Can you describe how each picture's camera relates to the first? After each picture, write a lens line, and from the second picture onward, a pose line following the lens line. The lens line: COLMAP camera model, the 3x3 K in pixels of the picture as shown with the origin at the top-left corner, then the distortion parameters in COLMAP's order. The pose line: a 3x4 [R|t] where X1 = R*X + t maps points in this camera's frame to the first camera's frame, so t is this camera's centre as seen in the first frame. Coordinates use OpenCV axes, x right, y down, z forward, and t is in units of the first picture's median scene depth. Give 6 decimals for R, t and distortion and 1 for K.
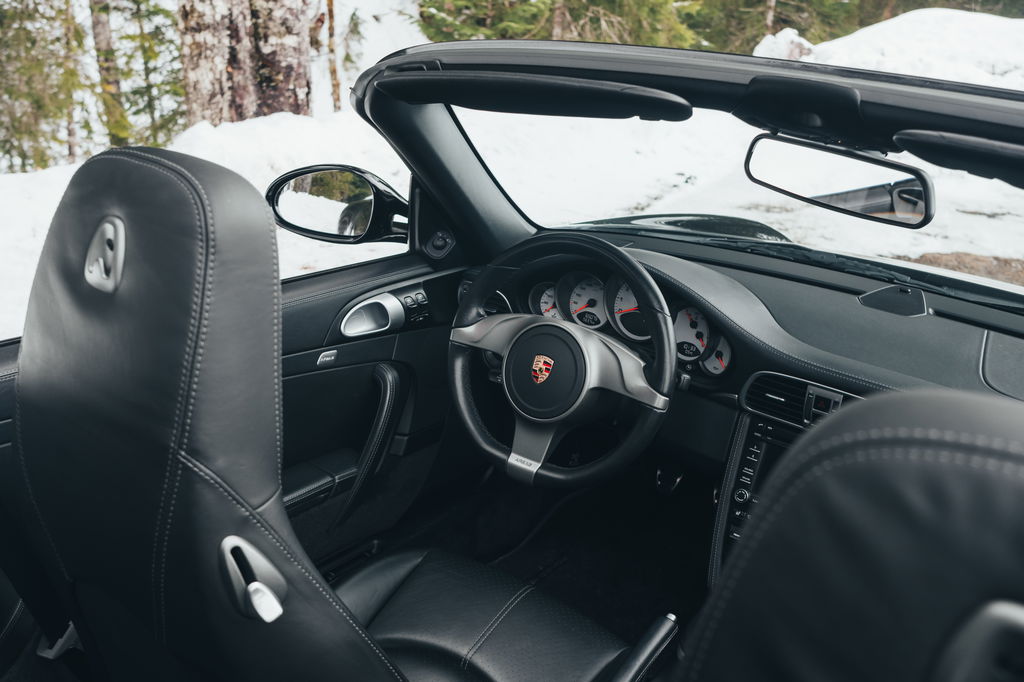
lens RADIAL K [[980.7, 0, 510.7], [0, 980.7, 345.7], [0, 0, 1]] dist [-0.078558, 0.193791]
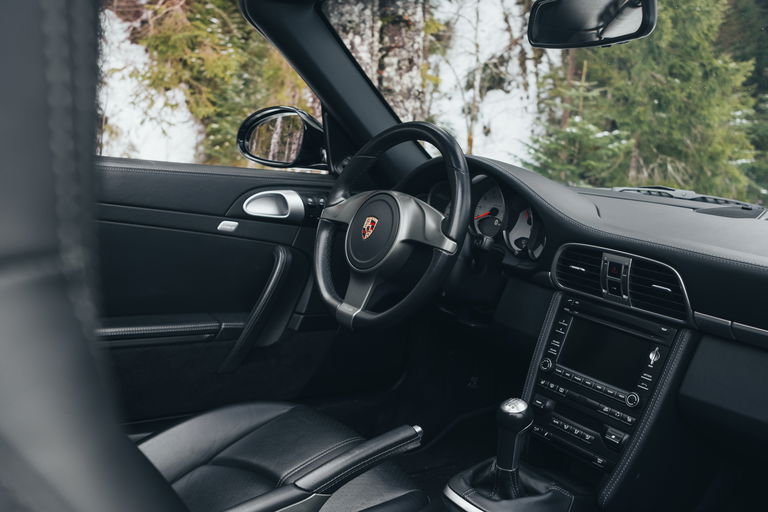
lens RADIAL K [[735.5, 0, 383.0], [0, 735.5, 259.5], [0, 0, 1]] dist [-0.078558, 0.193791]
pose [[0.950532, 0.059663, -0.304843, 0.302154], [-0.124925, 0.971942, -0.199303, 0.222528], [0.284399, 0.227527, 0.931316, 0.181740]]
